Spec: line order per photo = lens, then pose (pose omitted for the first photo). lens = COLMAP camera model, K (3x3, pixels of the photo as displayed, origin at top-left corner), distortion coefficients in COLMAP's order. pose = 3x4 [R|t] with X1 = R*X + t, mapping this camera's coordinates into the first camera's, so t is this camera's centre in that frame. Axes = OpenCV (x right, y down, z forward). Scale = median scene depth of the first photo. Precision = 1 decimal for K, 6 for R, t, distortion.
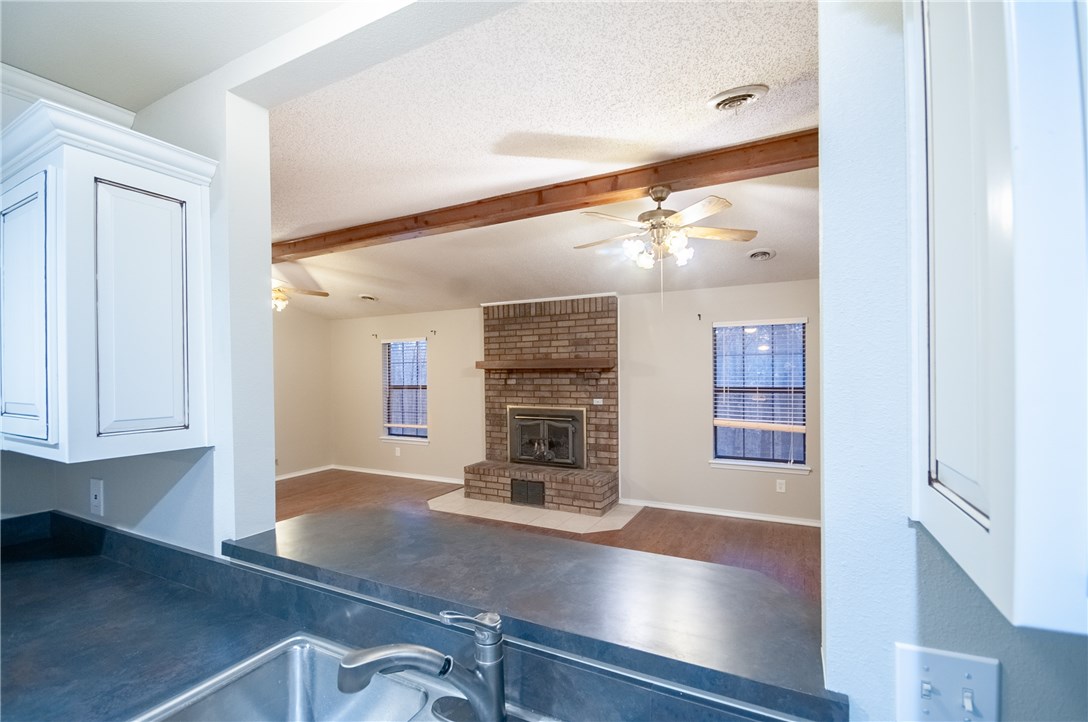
lens RADIAL K [[497.1, 0, 539.5], [0, 497.1, 372.5], [0, 0, 1]] dist [0.001888, 0.001338]
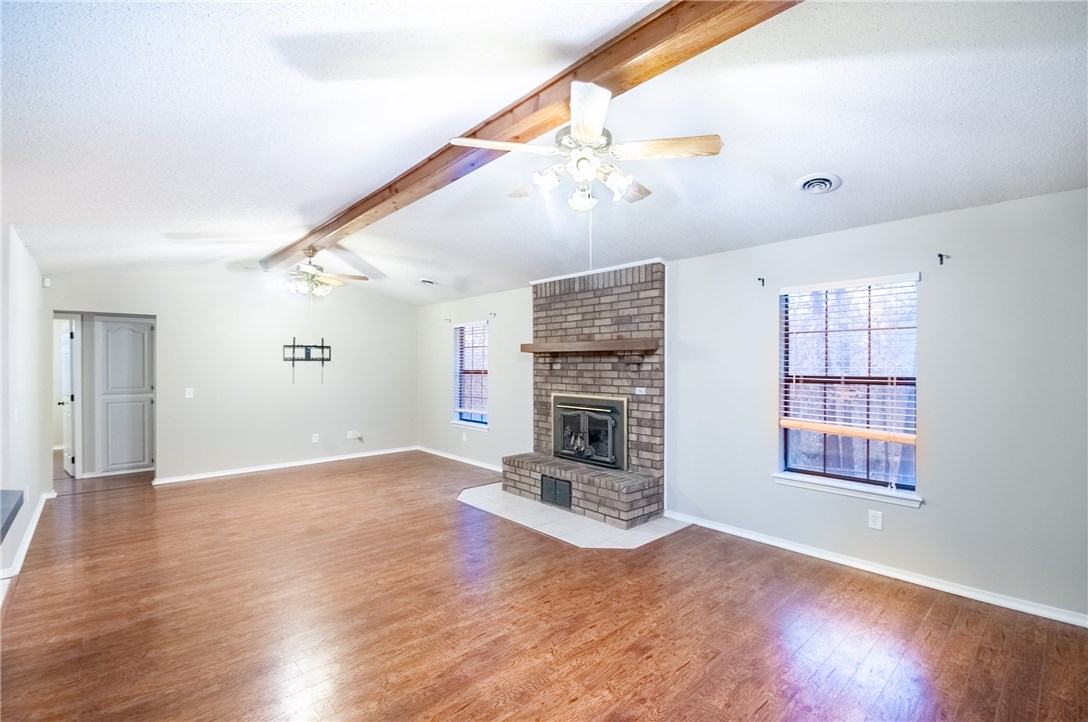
lens RADIAL K [[497.1, 0, 534.4], [0, 497.1, 364.0], [0, 0, 1]] dist [0.001888, 0.001338]
pose [[0.934010, 0.010709, -0.357086, 0.247704], [-0.011173, 0.999937, 0.000764, 0.014965], [0.357071, 0.003276, 0.934071, 0.159765]]
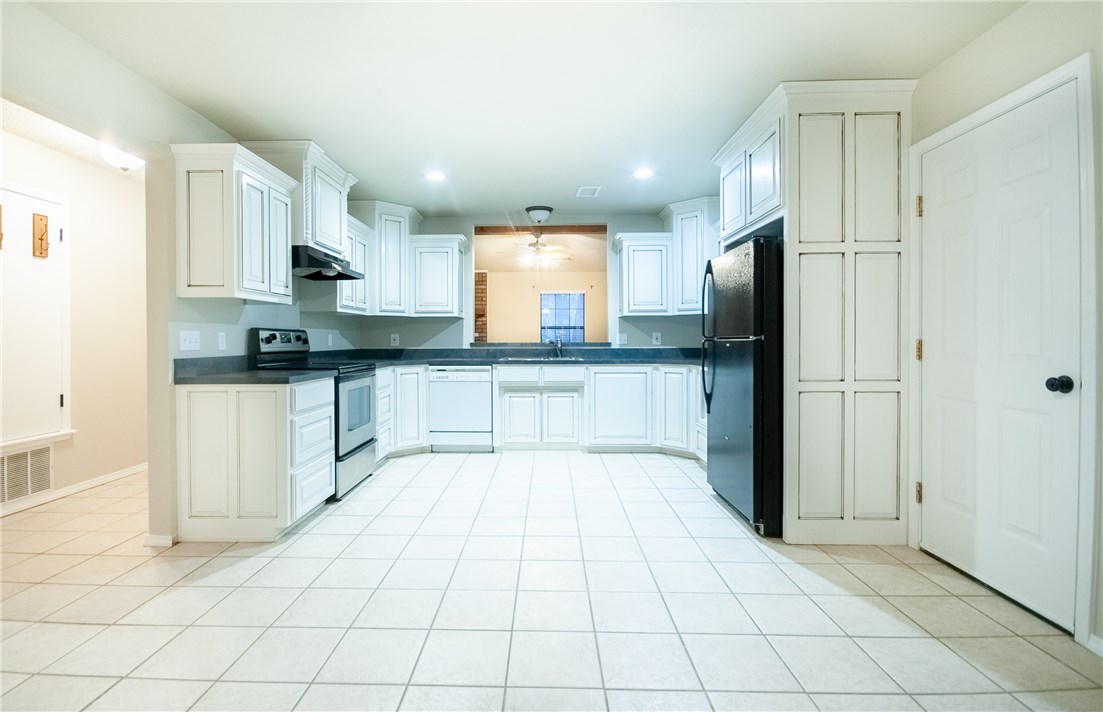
lens RADIAL K [[557.3, 0, 528.2], [0, 557.3, 333.8], [0, 0, 1]] dist [-0.005186, 0.000125]
pose [[0.904493, 0.013016, 0.426290, -0.517575], [-0.006621, 0.999842, -0.016481, 0.084608], [-0.426437, 0.012084, 0.904437, -0.765544]]
